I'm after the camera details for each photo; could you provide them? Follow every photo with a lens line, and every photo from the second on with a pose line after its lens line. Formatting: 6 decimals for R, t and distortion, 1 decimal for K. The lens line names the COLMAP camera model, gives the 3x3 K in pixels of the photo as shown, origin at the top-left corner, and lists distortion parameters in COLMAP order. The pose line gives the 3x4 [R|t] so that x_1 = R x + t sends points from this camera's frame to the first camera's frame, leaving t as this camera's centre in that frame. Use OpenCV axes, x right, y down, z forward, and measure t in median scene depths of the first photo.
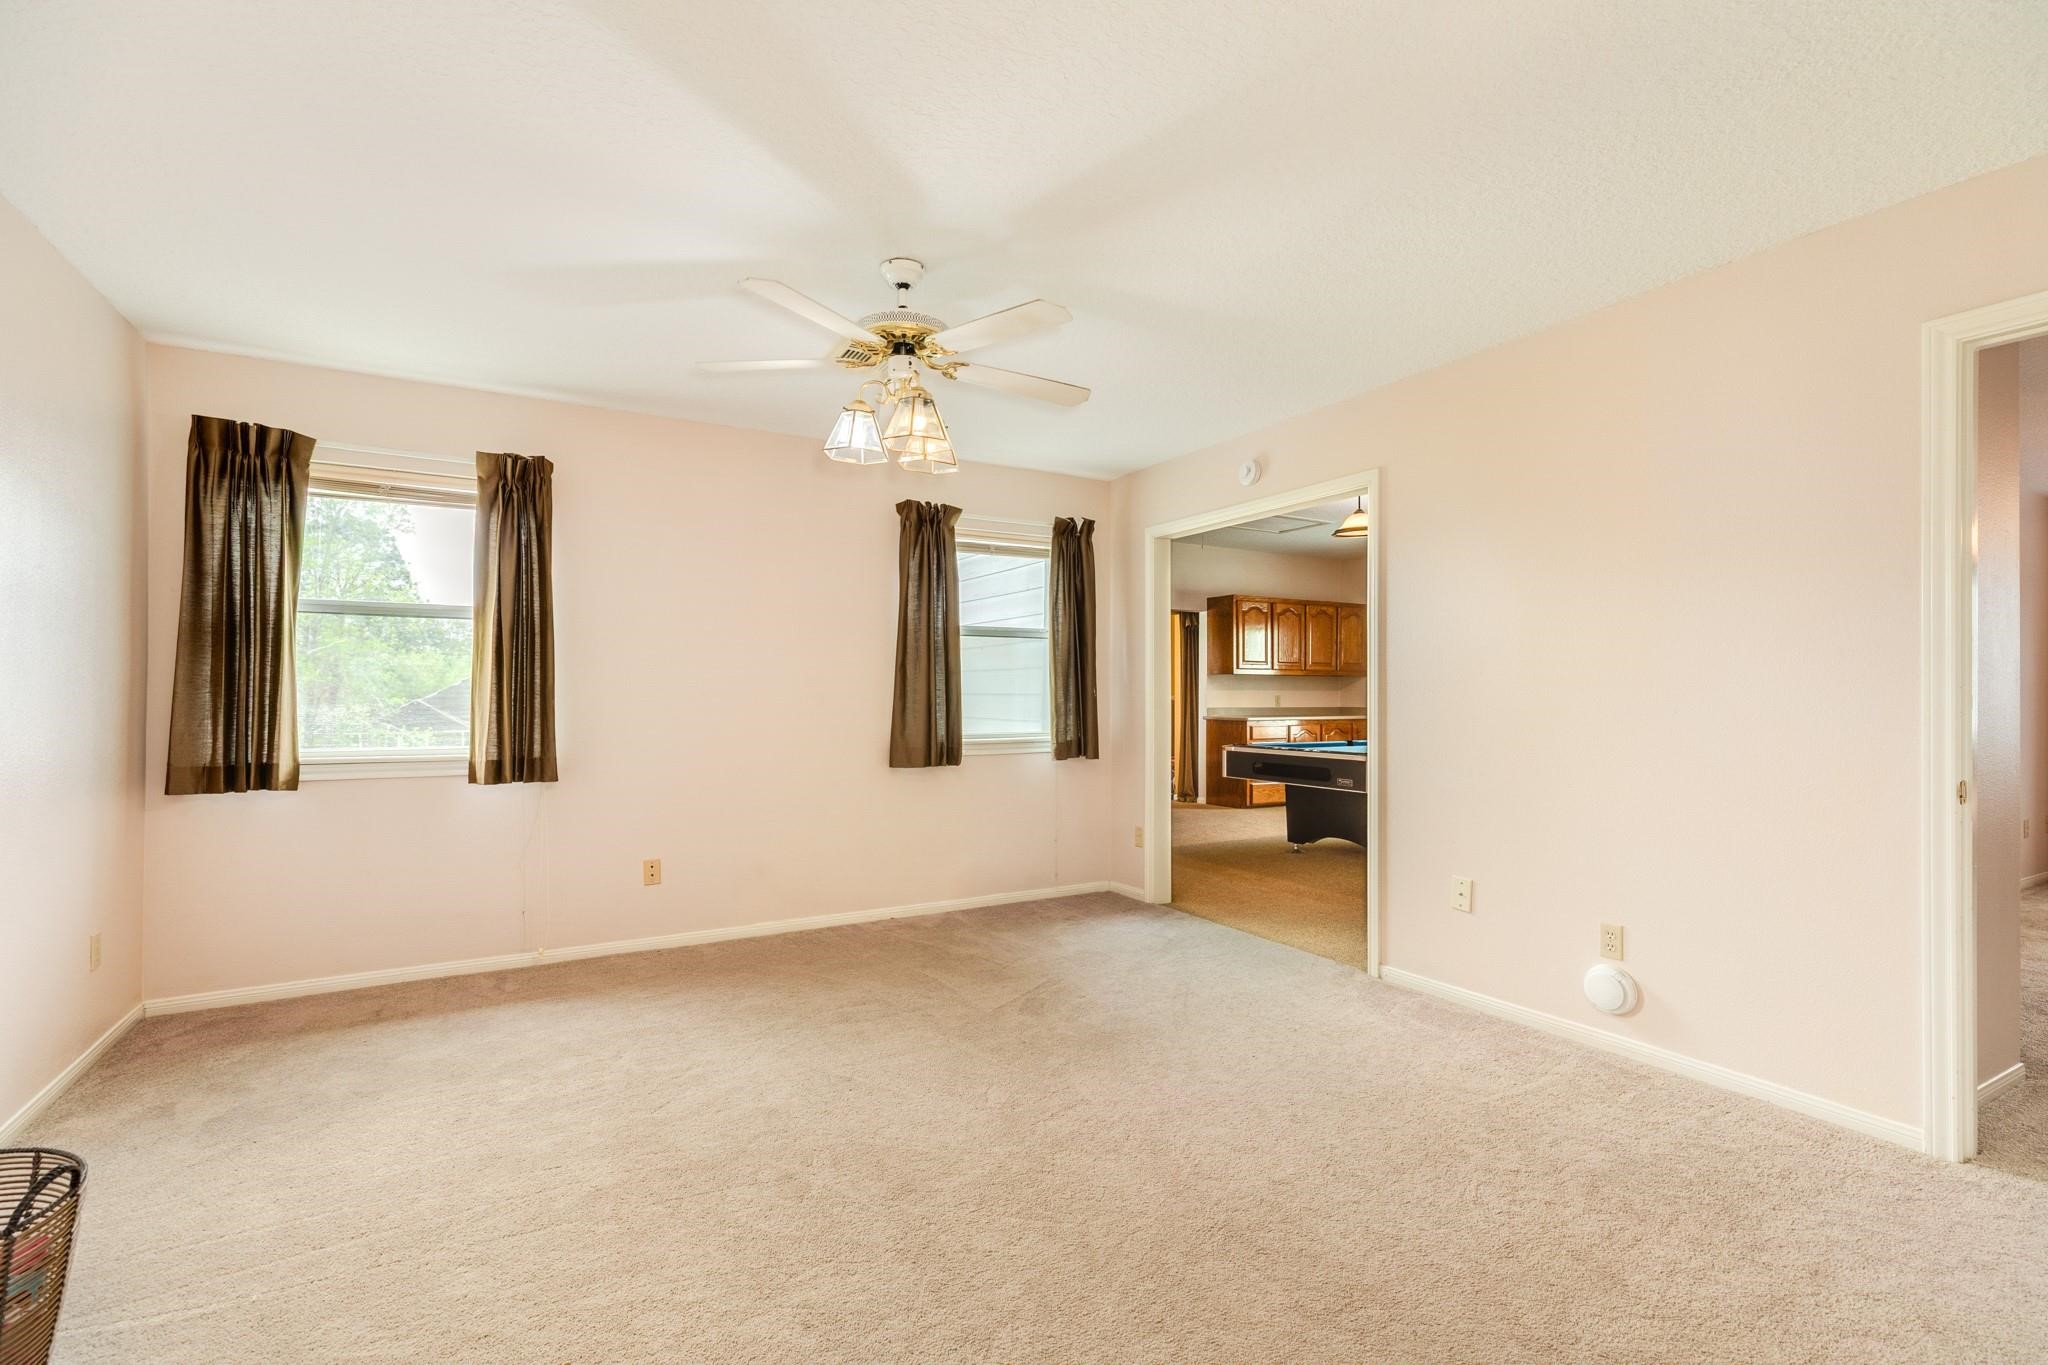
lens RADIAL K [[904.6, 0, 1017.0], [0, 904.6, 682.0], [0, 0, 1]] dist [0.003476, 0.000306]
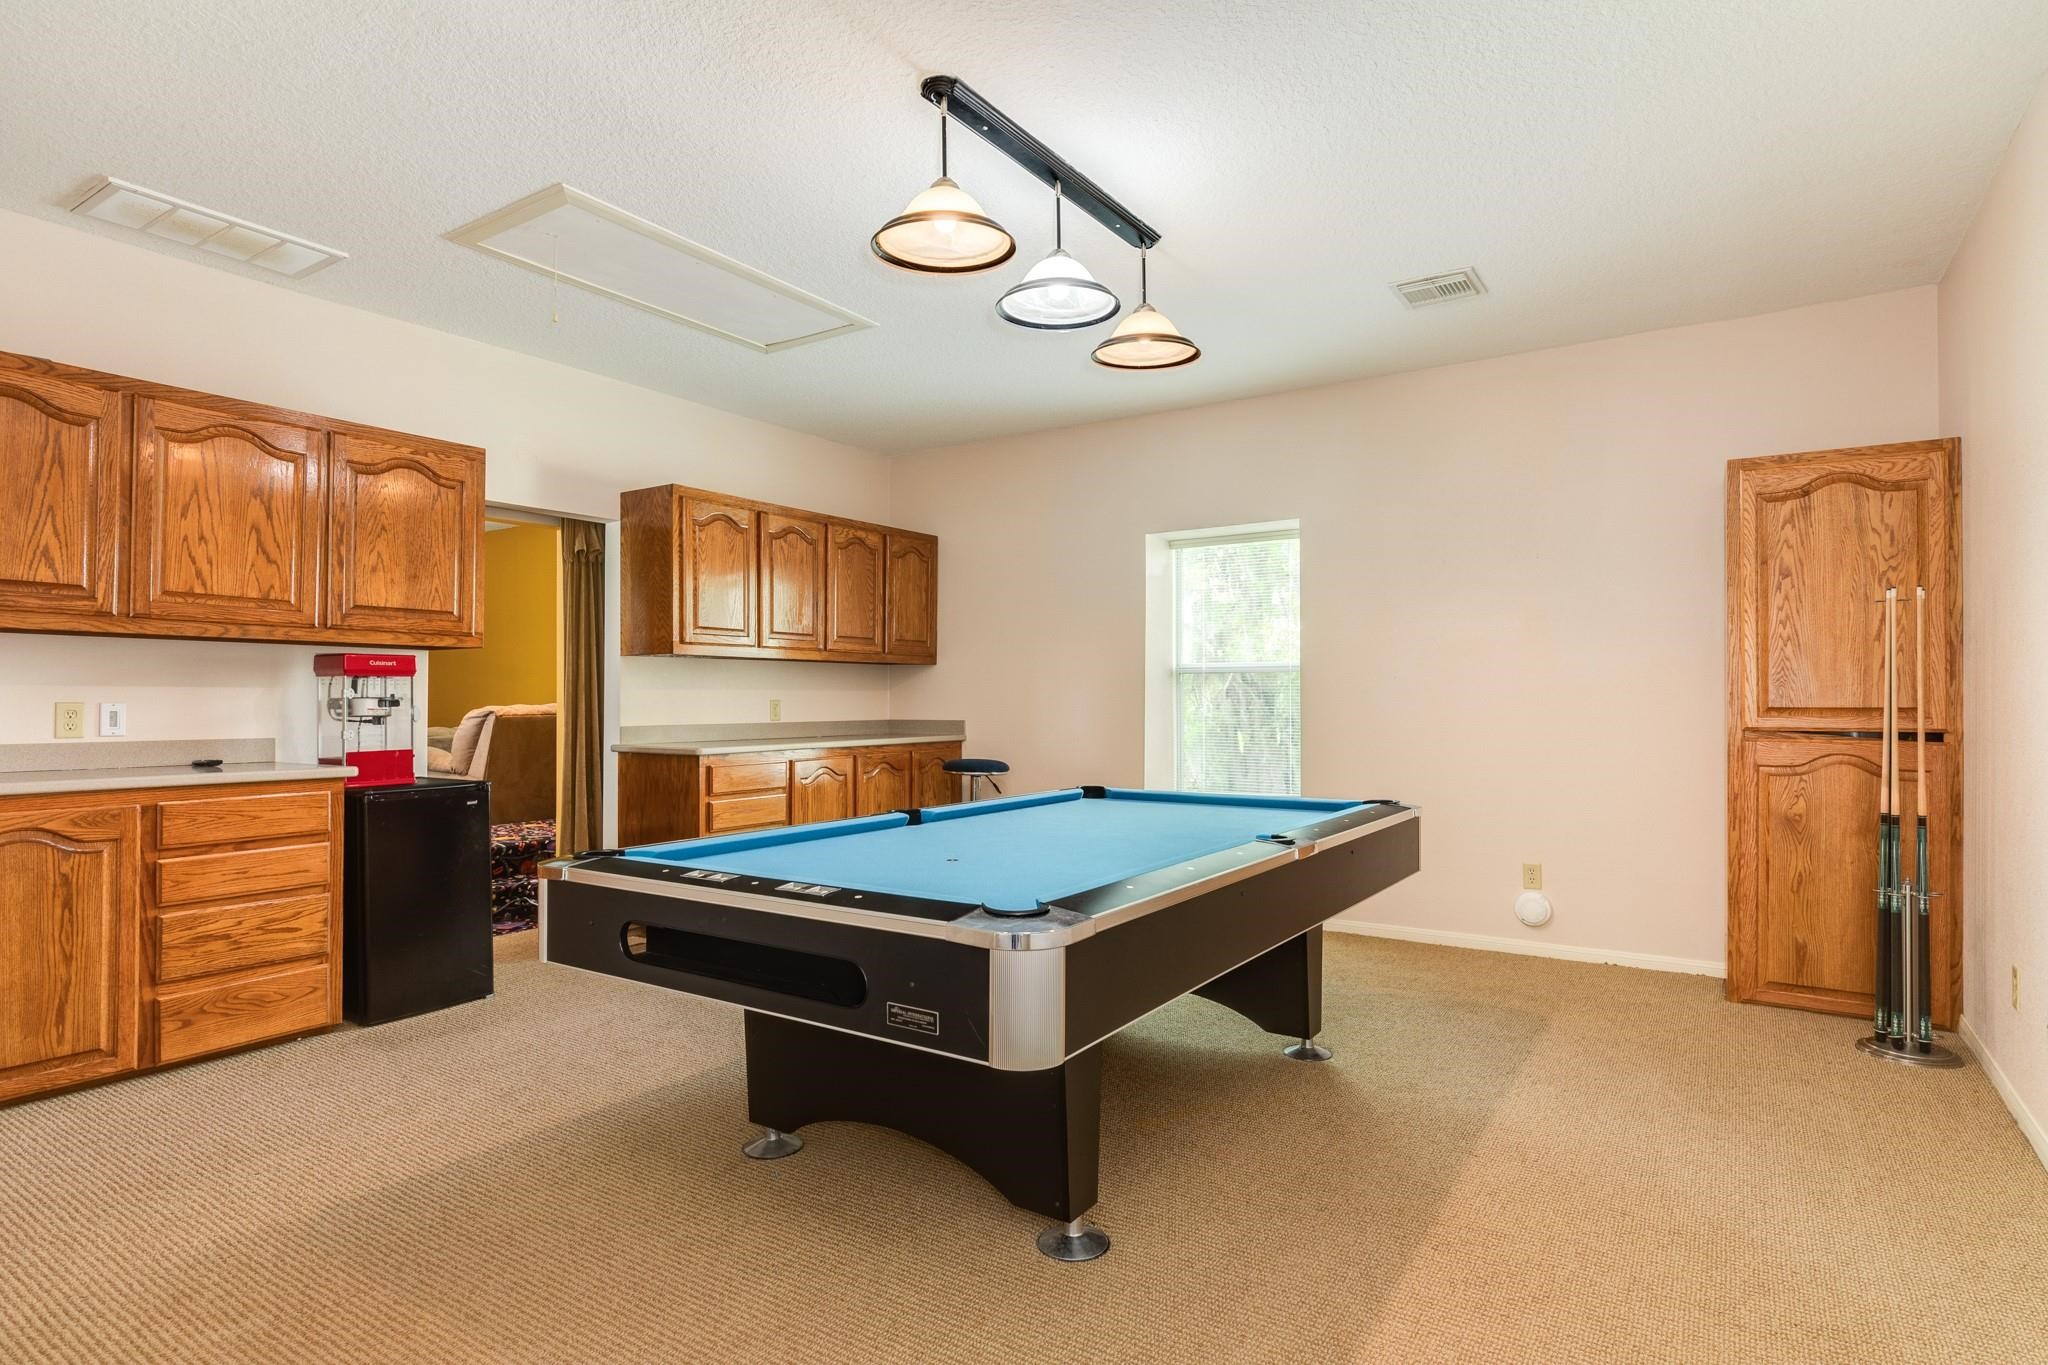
lens RADIAL K [[1090.9, 0, 1002.1], [0, 1090.9, 680.3], [0, 0, 1]] dist [-0.000579, 0.001083]
pose [[0.901500, 0.002935, 0.432768, 0.143638], [-0.001159, 0.999990, -0.004367, 0.006765], [-0.432777, 0.003435, 0.901495, 0.406387]]
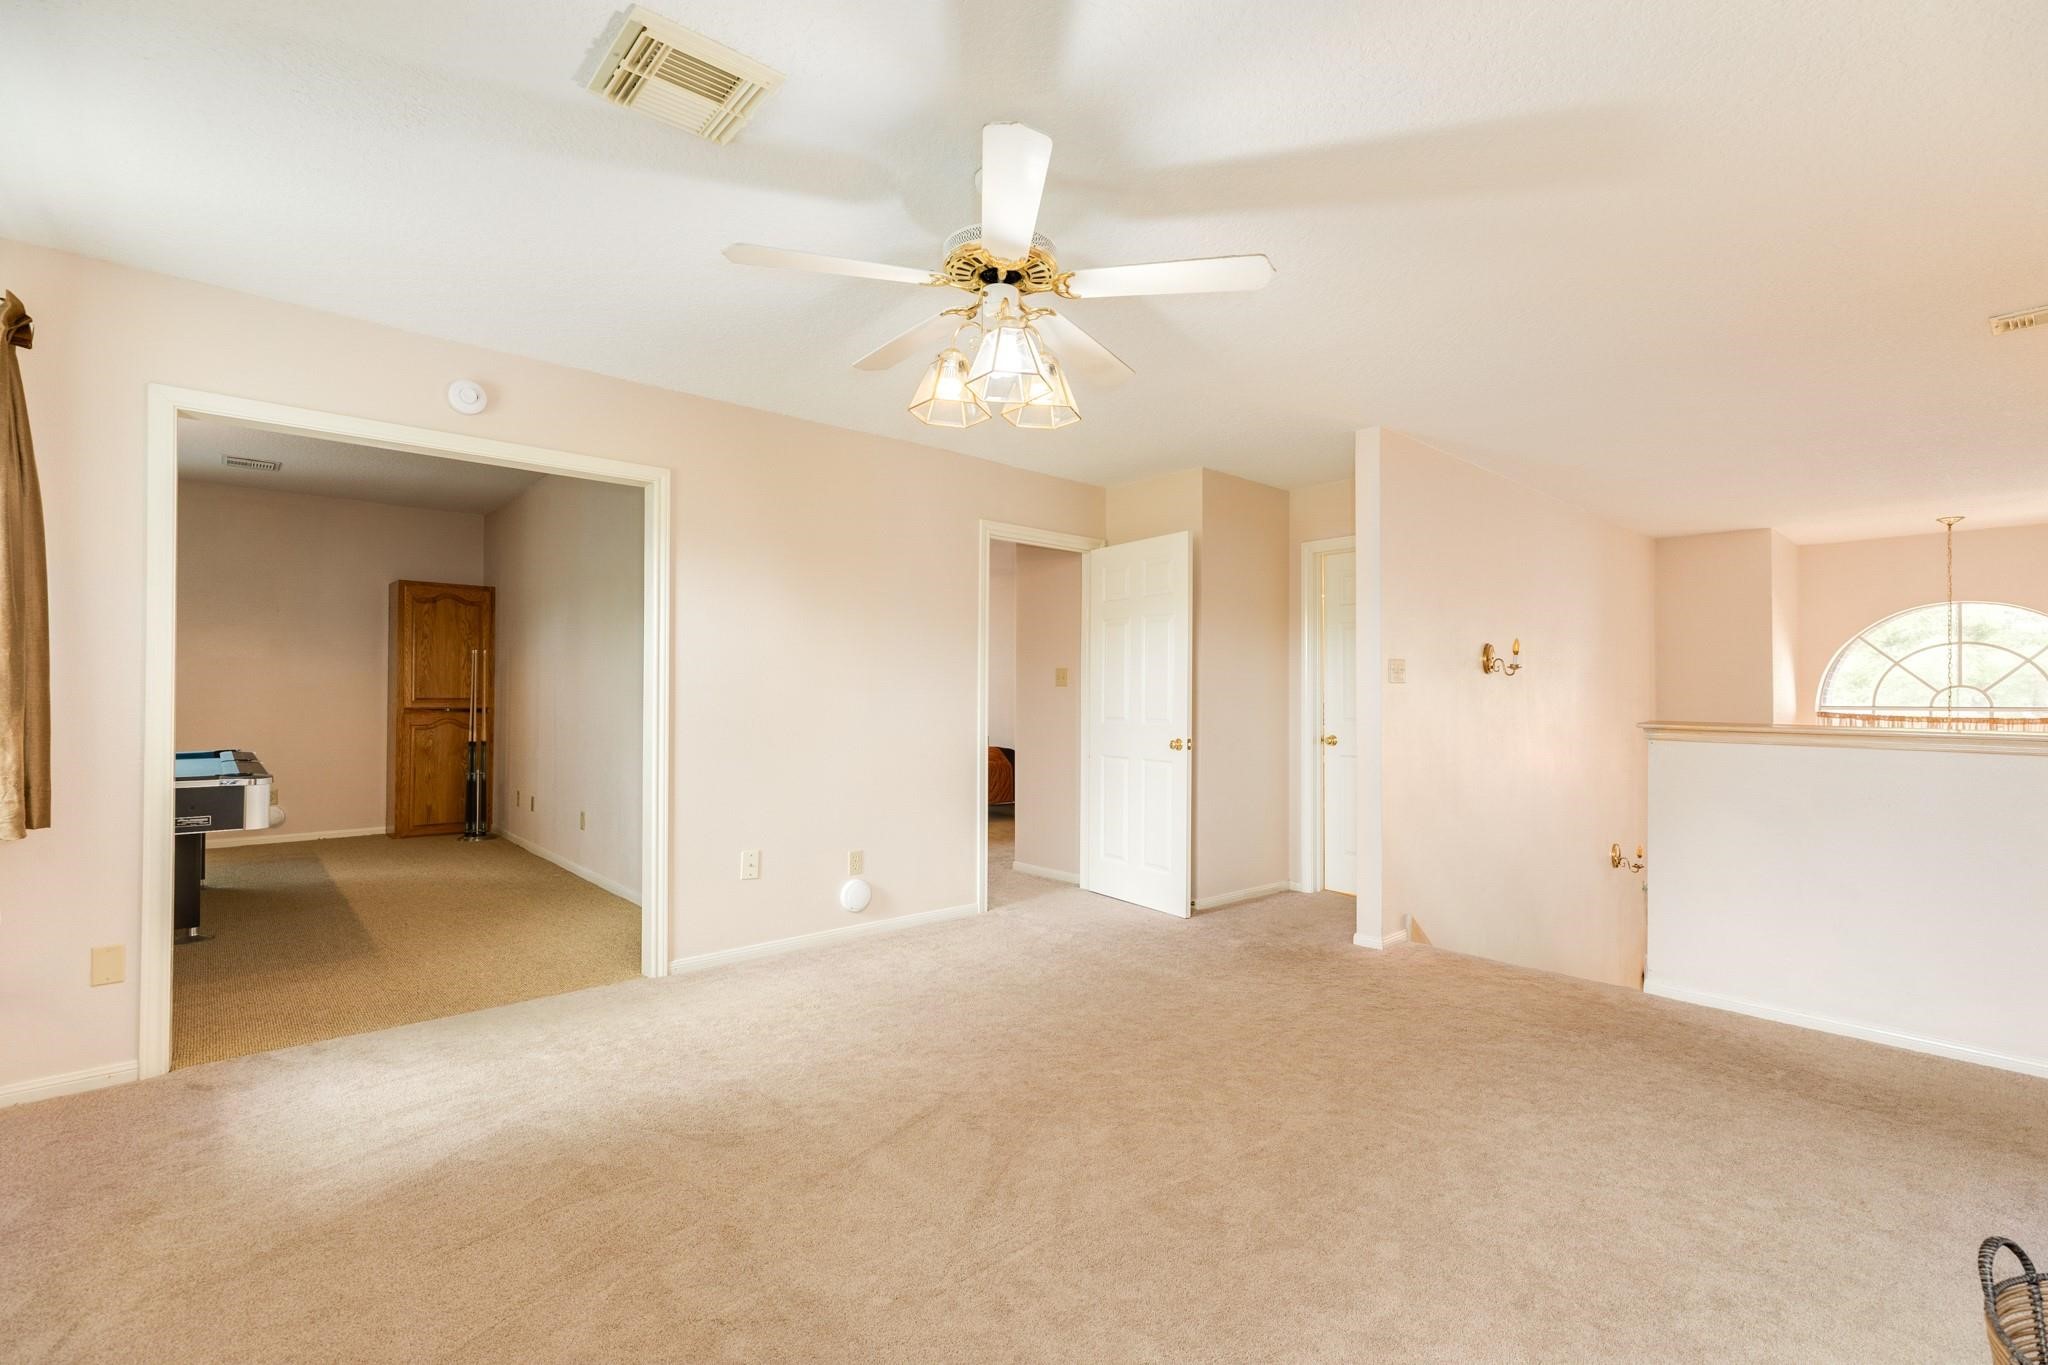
lens RADIAL K [[904.6, 0, 1012.0], [0, 904.6, 697.8], [0, 0, 1]] dist [0.003476, 0.000306]
pose [[-0.182284, -0.005693, 0.983229, -0.247395], [-0.018447, 0.999827, 0.002369, 0.003589], [-0.983073, -0.017706, -0.182357, 0.306589]]
